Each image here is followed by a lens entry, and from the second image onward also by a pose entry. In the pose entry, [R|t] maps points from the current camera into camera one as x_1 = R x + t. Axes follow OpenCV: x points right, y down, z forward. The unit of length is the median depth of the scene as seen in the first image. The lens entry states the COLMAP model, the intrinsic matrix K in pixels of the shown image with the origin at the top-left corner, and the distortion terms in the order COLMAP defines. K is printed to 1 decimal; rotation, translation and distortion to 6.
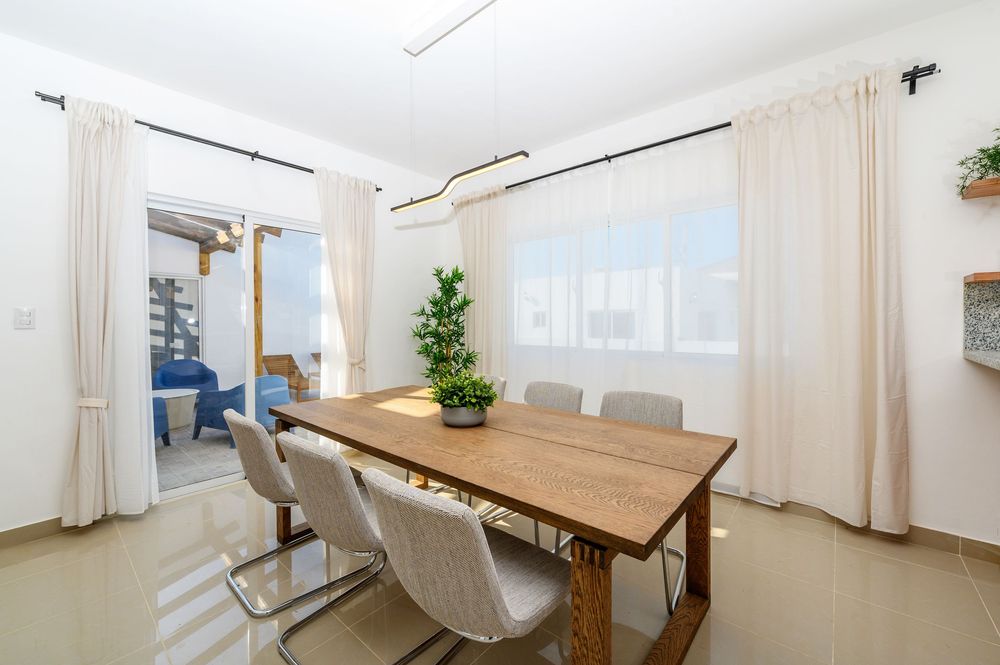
lens RADIAL K [[398.1, 0, 505.5], [0, 398.1, 322.7], [0, 0, 1]] dist [-0.001887, -0.000054]
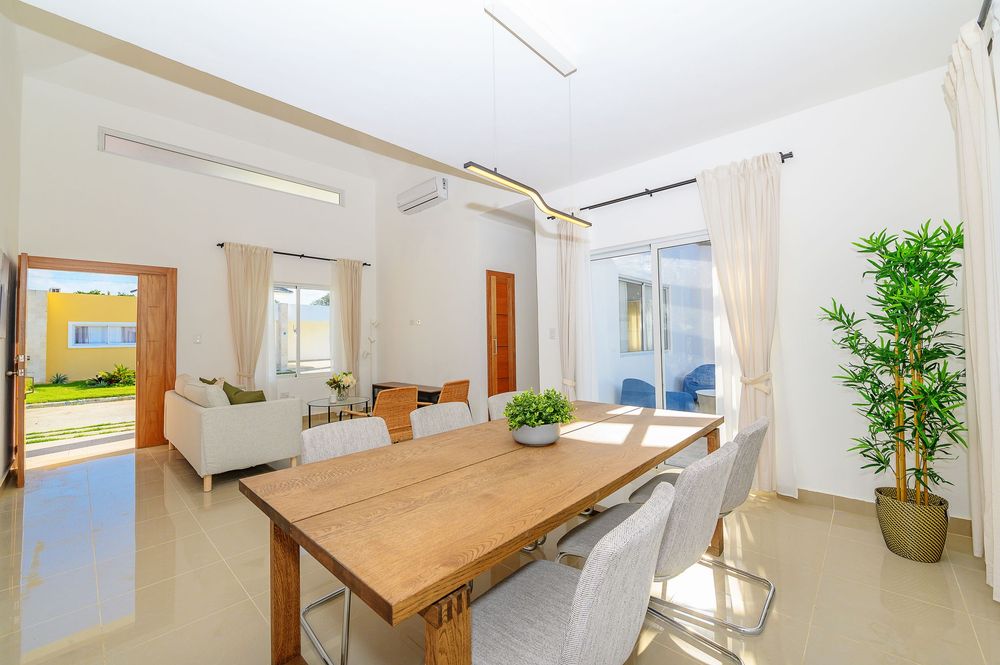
lens RADIAL K [[398.1, 0, 505.5], [0, 398.1, 322.7], [0, 0, 1]] dist [-0.001887, -0.000054]
pose [[-0.040761, -0.029575, -0.998731, 0.744062], [0.014201, 0.999444, -0.030176, -0.006357], [0.999068, -0.015413, -0.040318, 0.828130]]
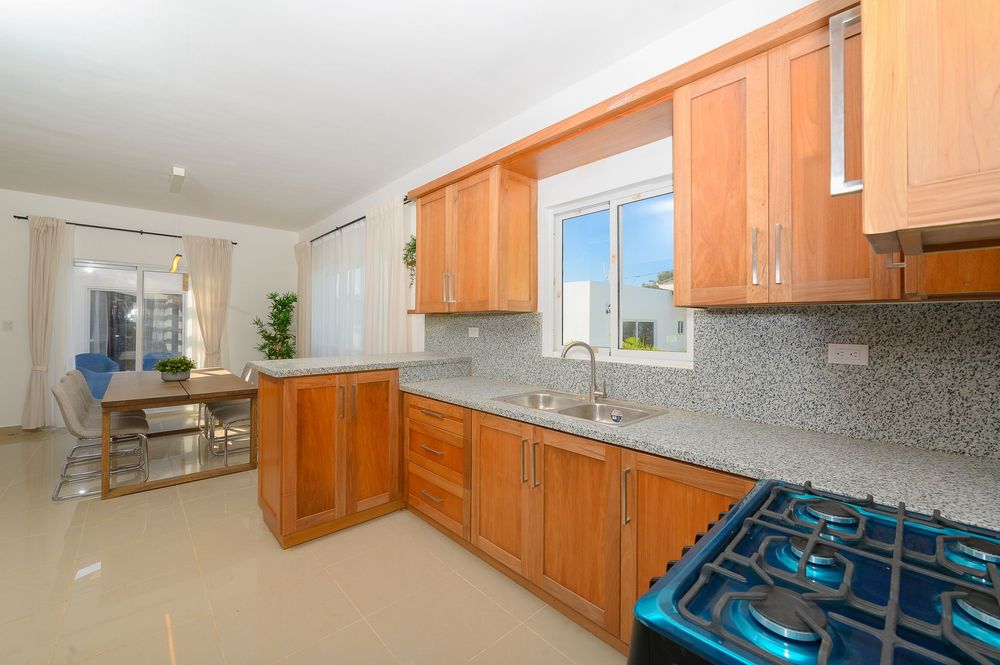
lens RADIAL K [[398.1, 0, 505.5], [0, 398.1, 322.7], [0, 0, 1]] dist [-0.001887, -0.000054]
pose [[0.992588, 0.011938, -0.120939, 1.565117], [-0.013504, 0.999835, -0.012139, -0.033947], [0.120775, 0.013682, 0.992586, -0.710811]]
